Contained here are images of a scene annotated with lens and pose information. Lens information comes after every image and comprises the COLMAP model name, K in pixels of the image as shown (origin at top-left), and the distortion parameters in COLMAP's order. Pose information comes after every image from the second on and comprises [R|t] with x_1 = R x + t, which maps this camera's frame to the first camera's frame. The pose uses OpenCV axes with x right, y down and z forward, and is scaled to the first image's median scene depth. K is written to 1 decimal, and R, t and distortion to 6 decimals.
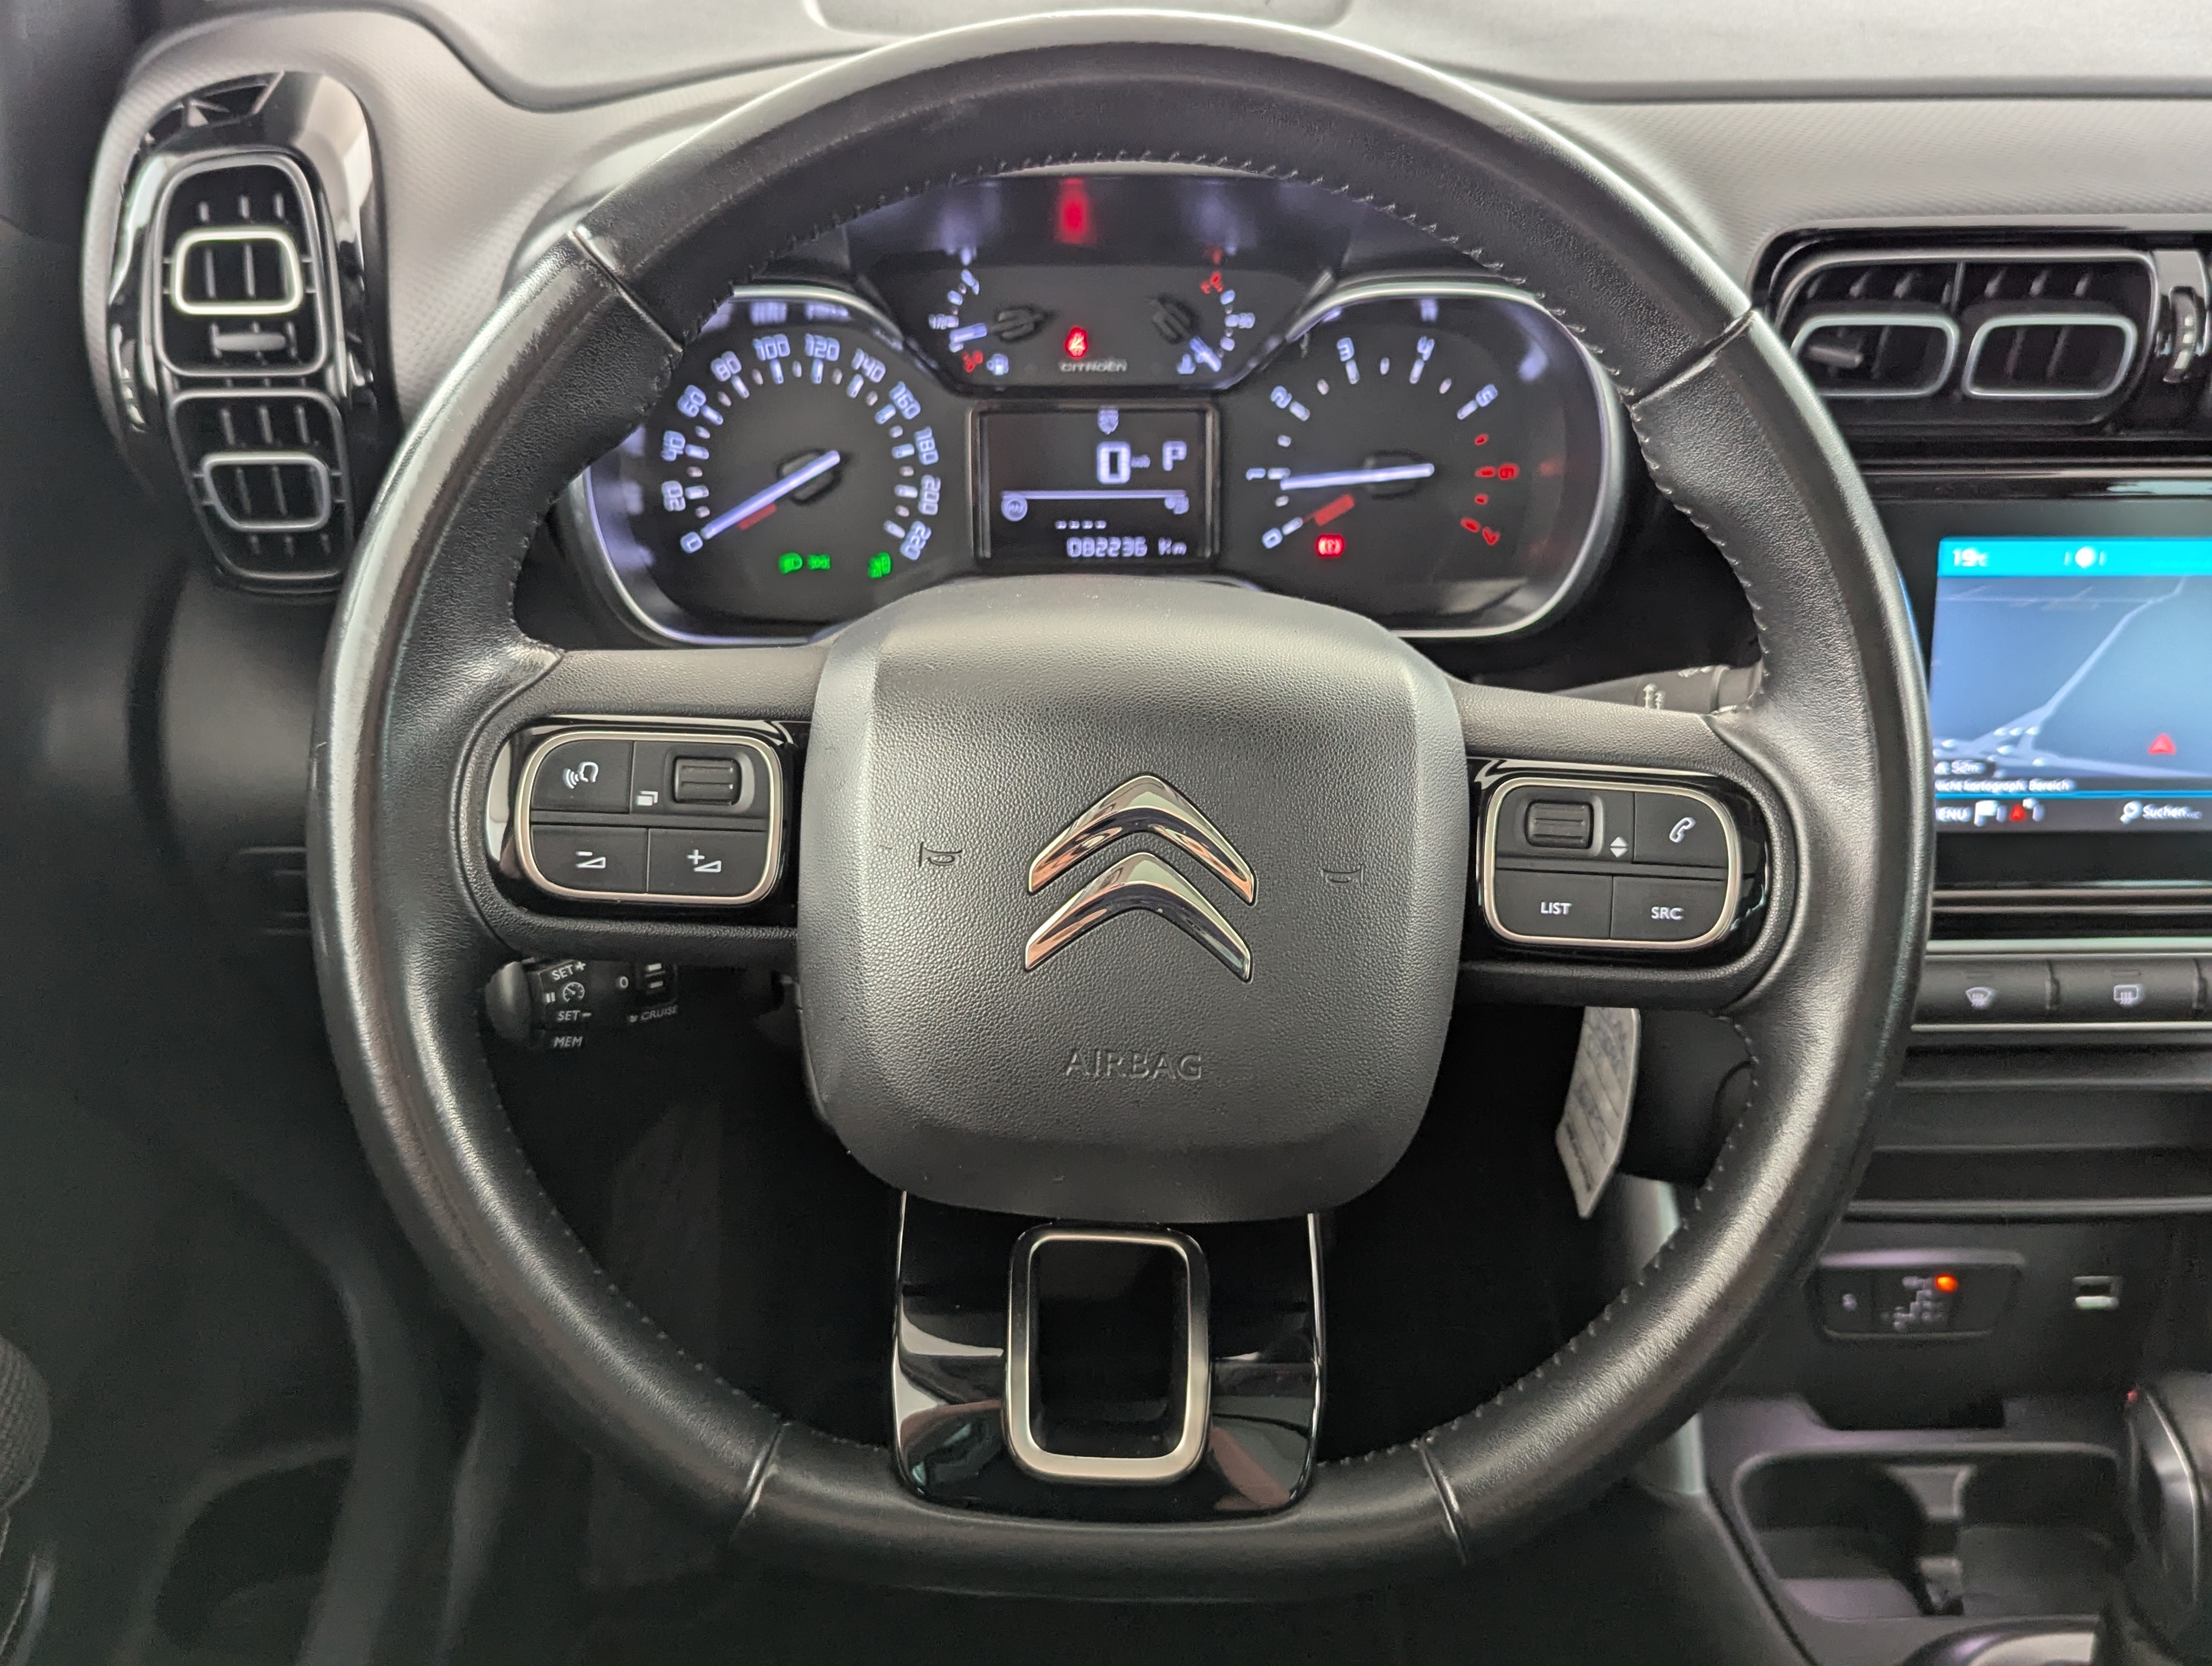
lens RADIAL K [[2119.4, 0, 1104.7], [0, 2119.4, 840.5], [0, 0, 1]] dist [0.020799, 0.000000]
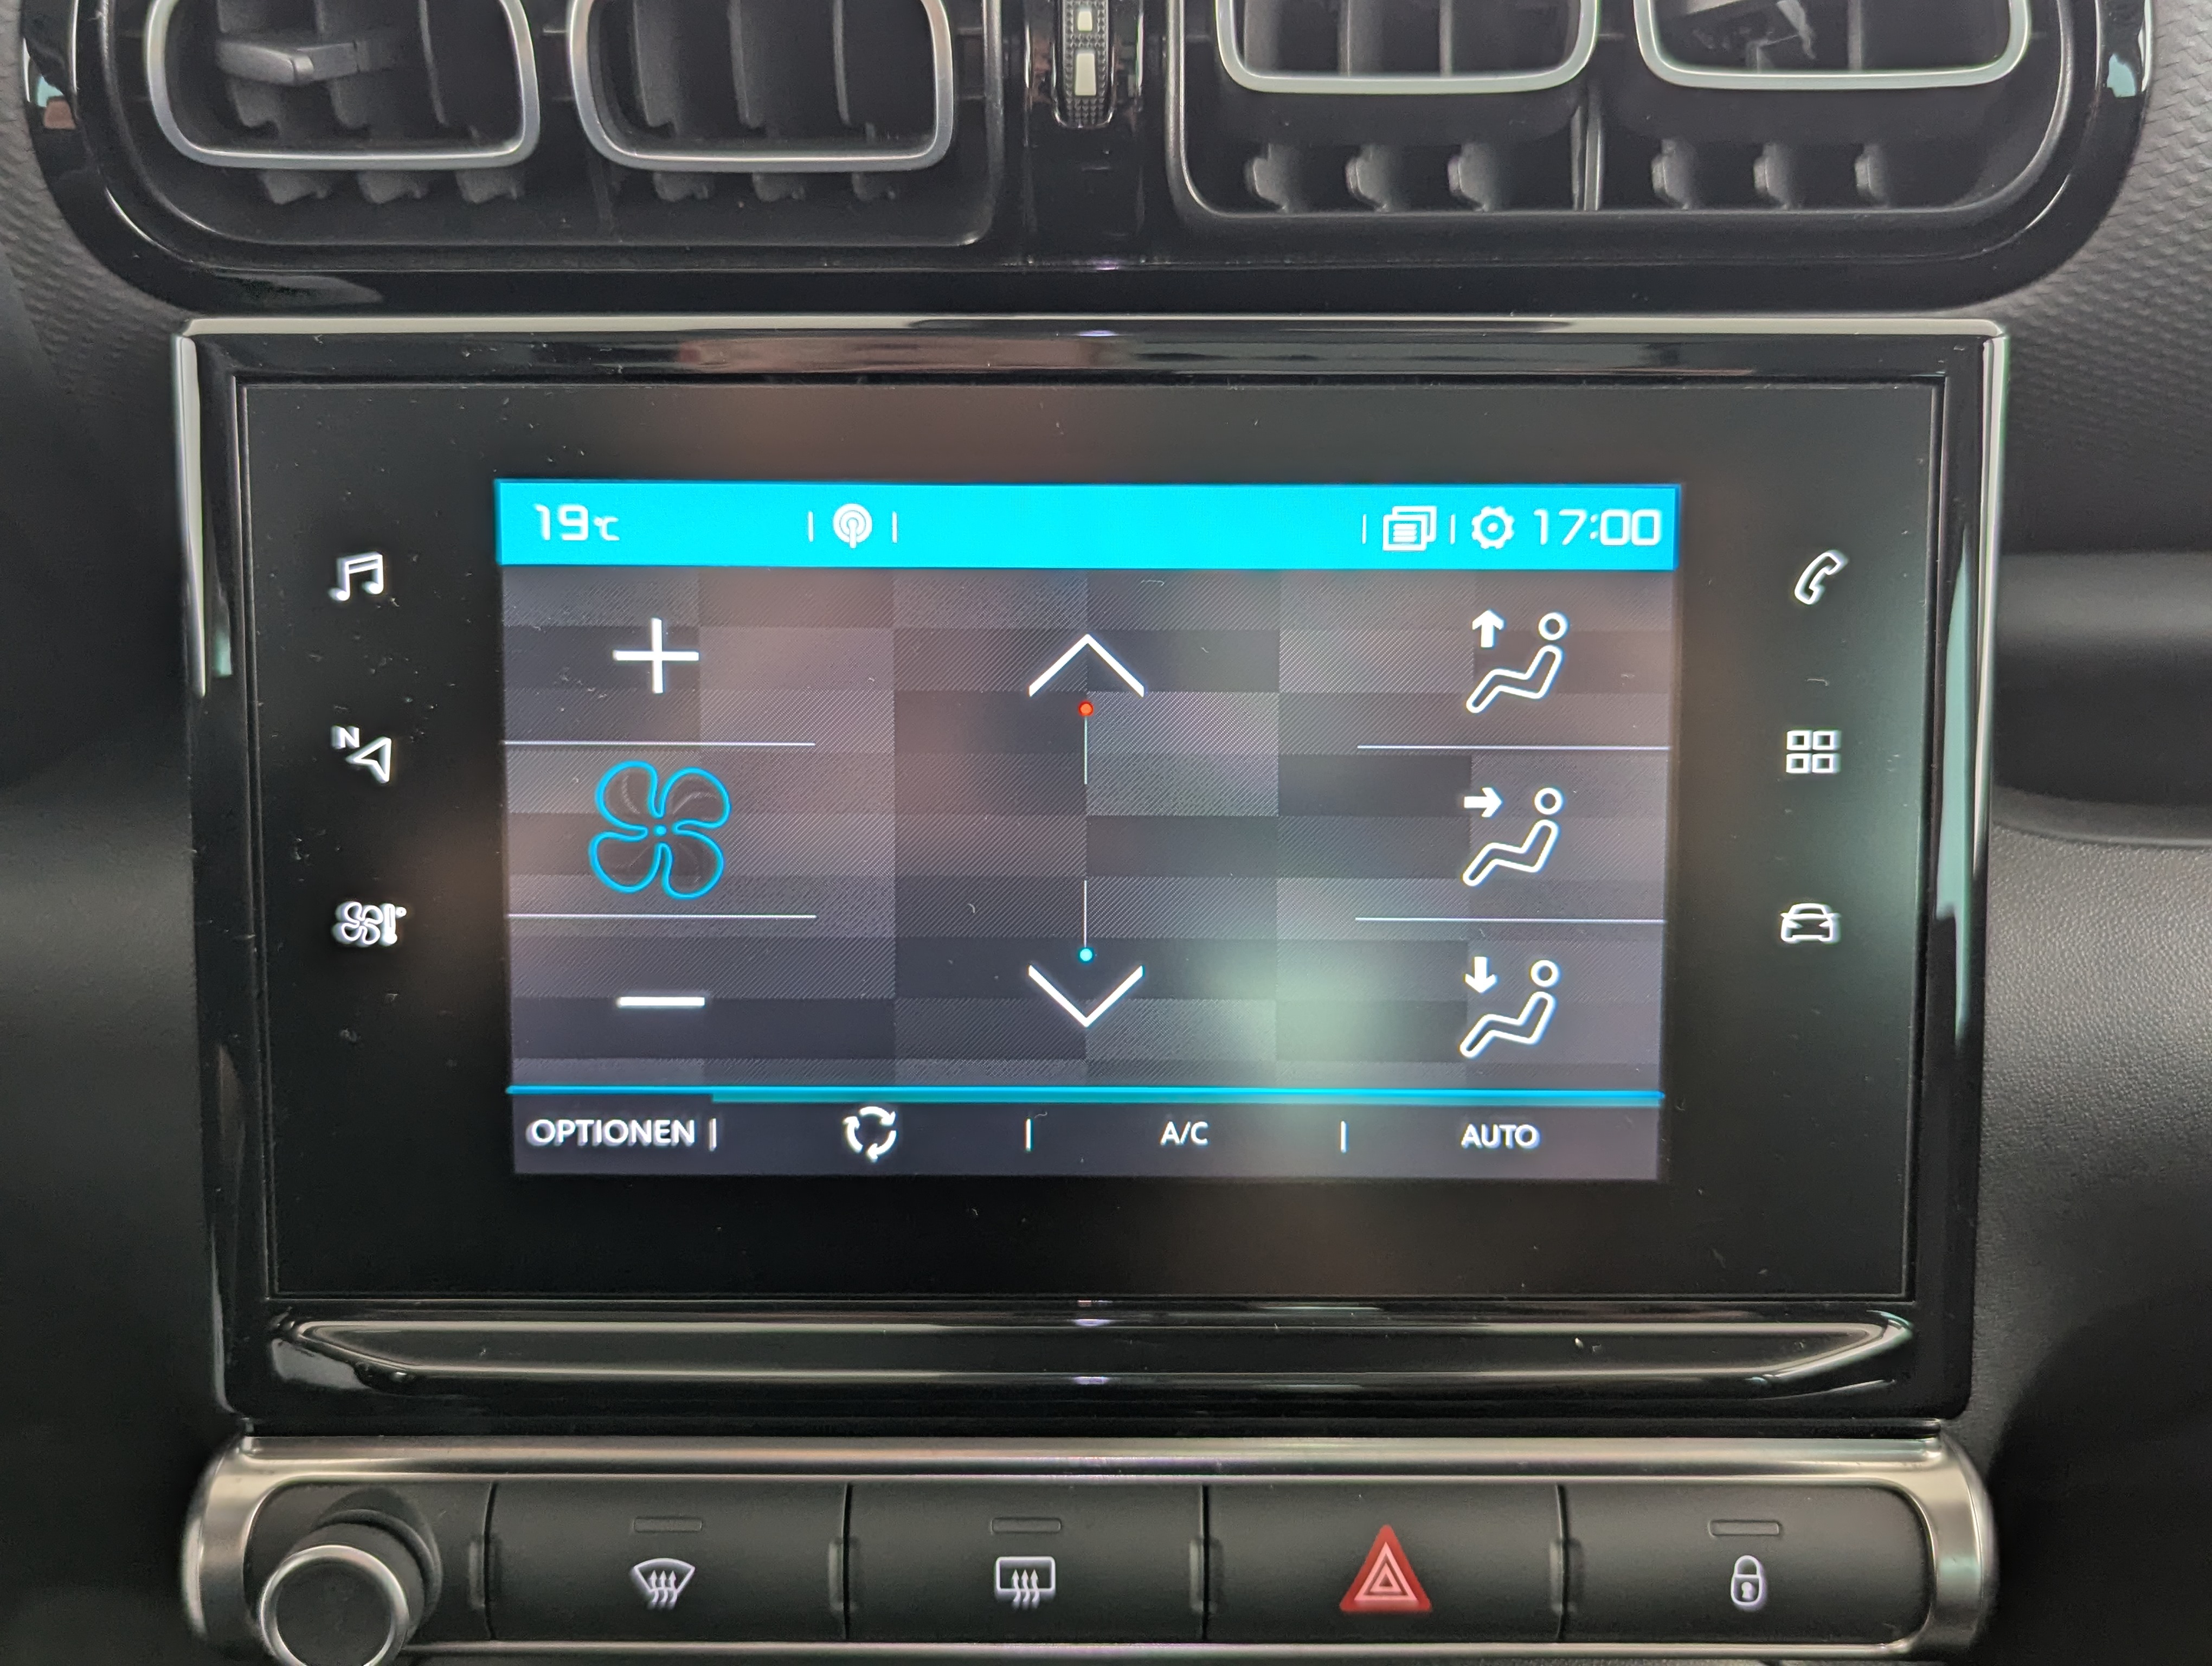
lens RADIAL K [[2119.4, 0, 1114.5], [0, 2119.4, 820.0], [0, 0, 1]] dist [0.020799, 0.000000]
pose [[0.999189, 0.005703, -0.039851, 0.482792], [-0.010257, 0.993310, -0.115021, -0.024872], [0.038928, 0.115337, 0.992563, 0.541145]]
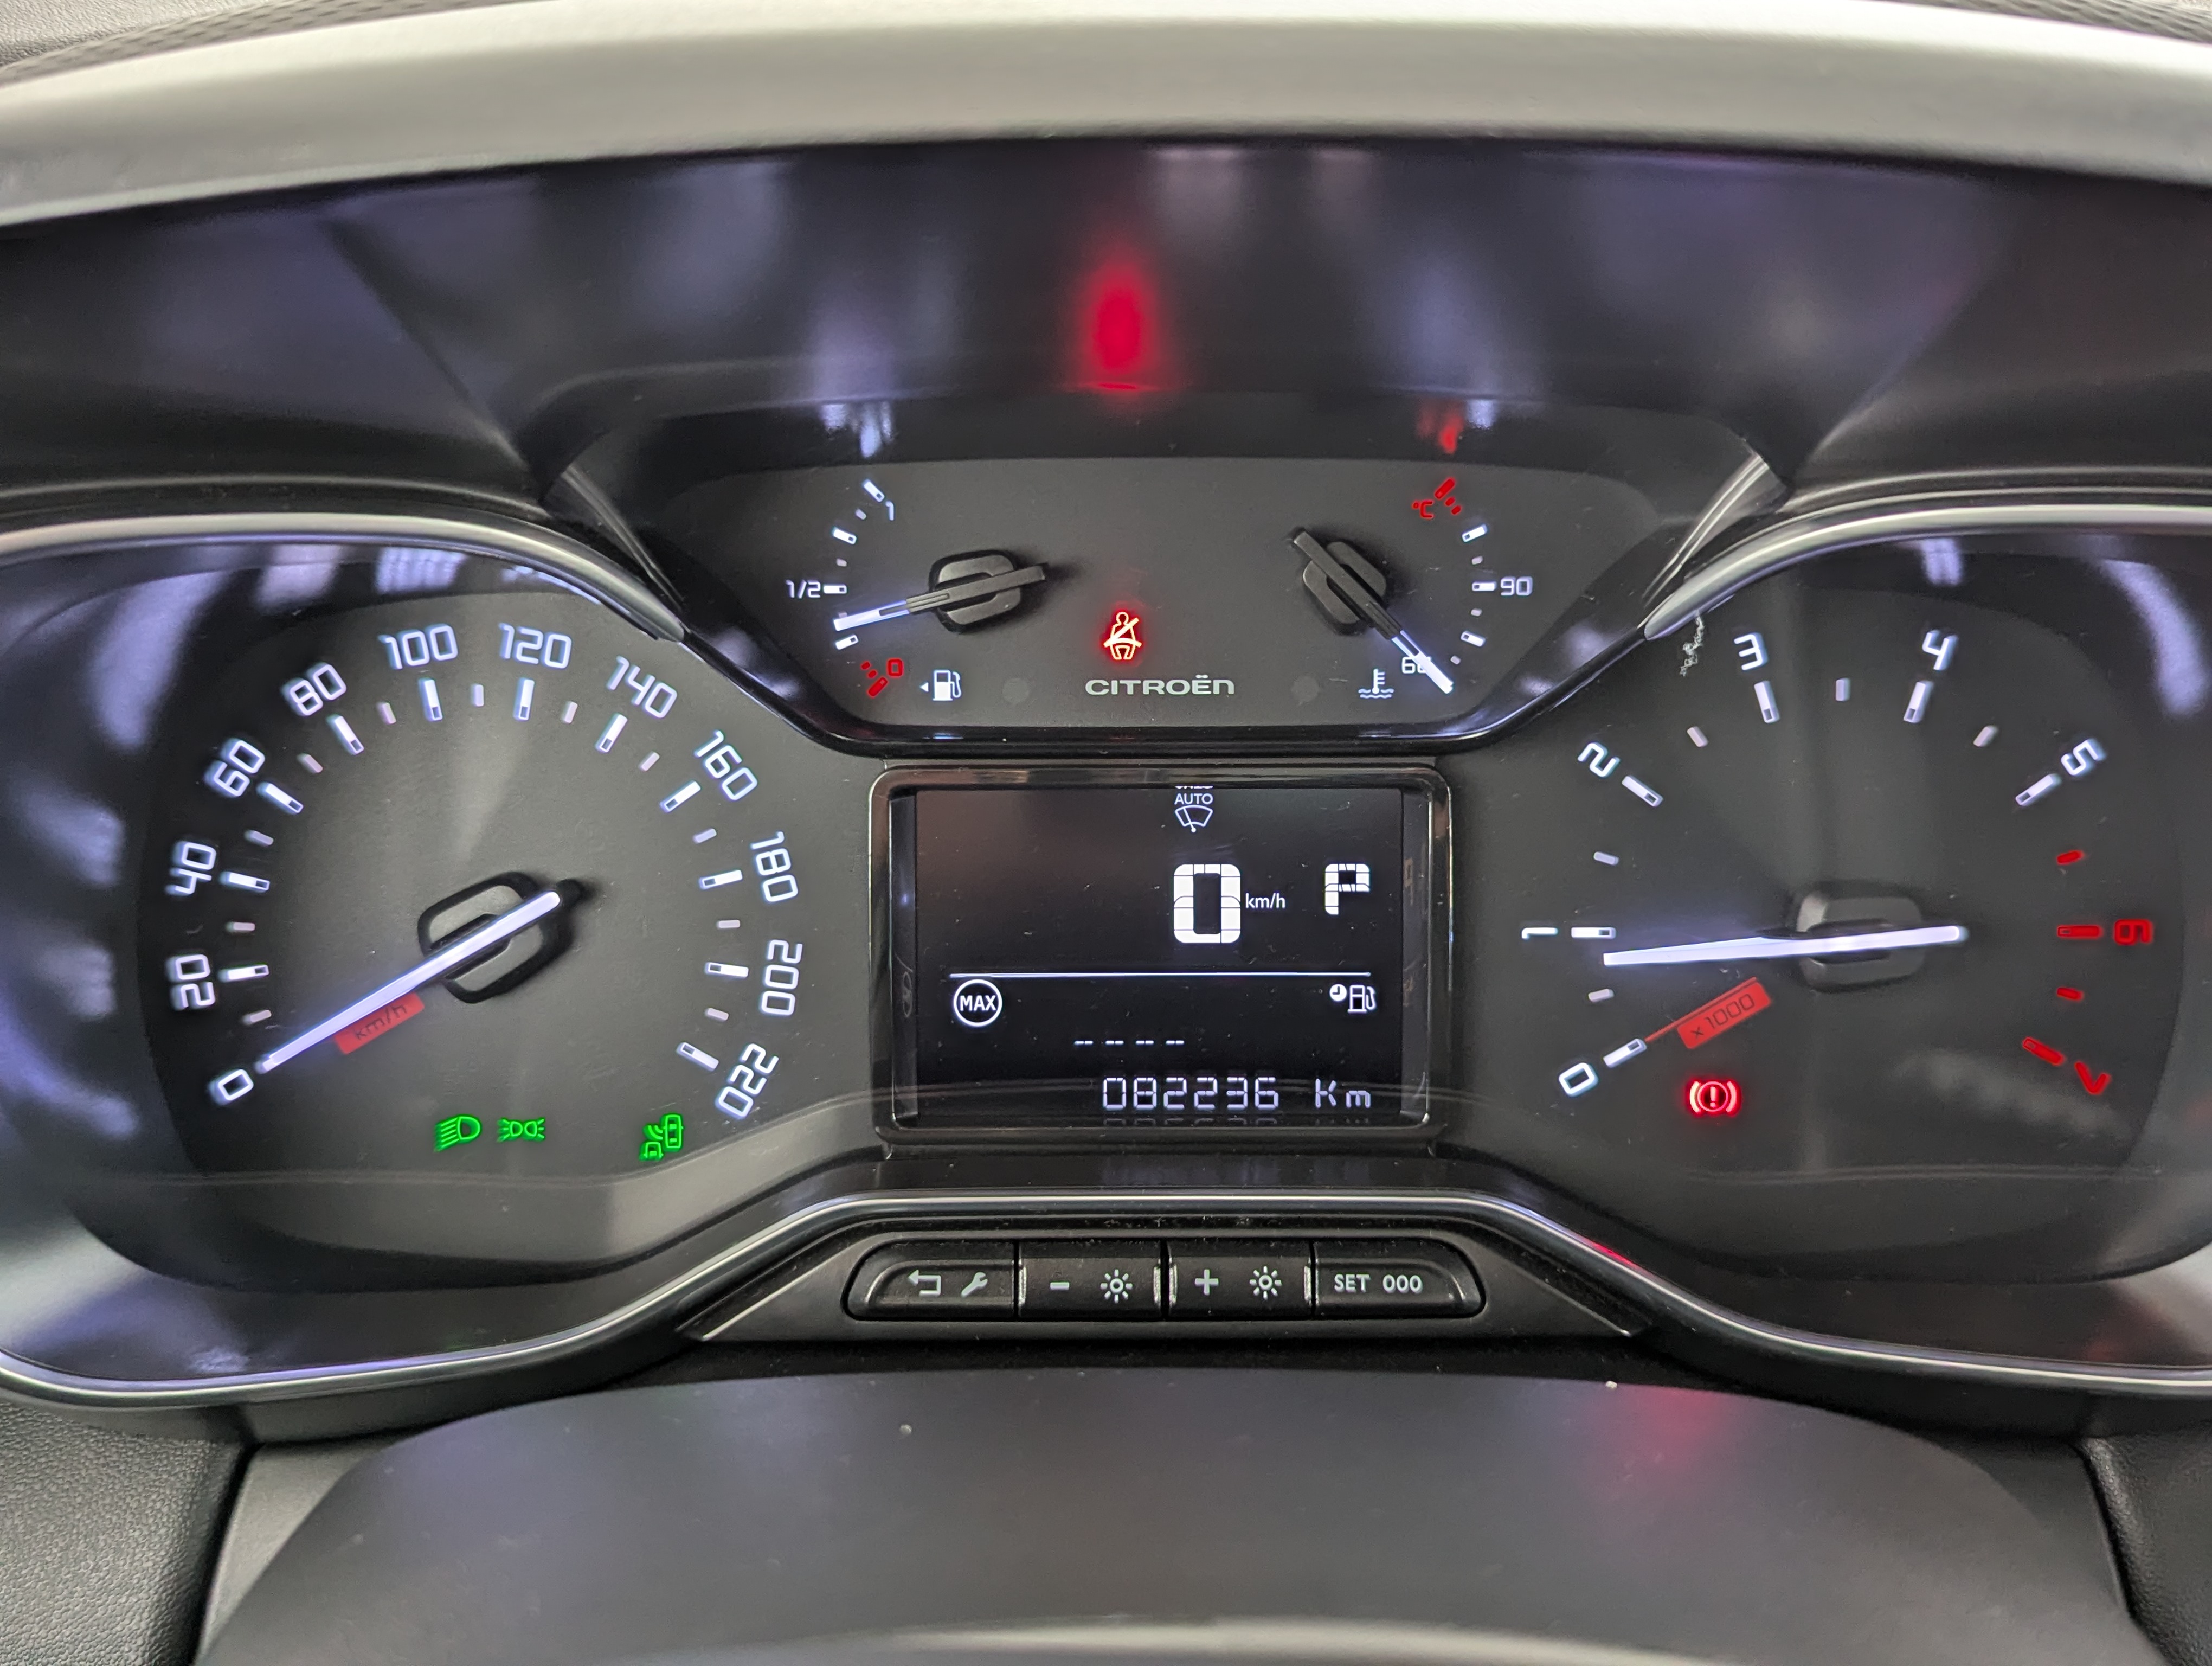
lens RADIAL K [[2119.4, 0, 1103.1], [0, 2119.4, 812.6], [0, 0, 1]] dist [0.020799, 0.000000]
pose [[0.999182, 0.004100, -0.040223, 0.000573], [-0.009287, 0.991520, -0.129625, -0.142979], [0.039350, 0.129893, 0.990747, 0.579034]]
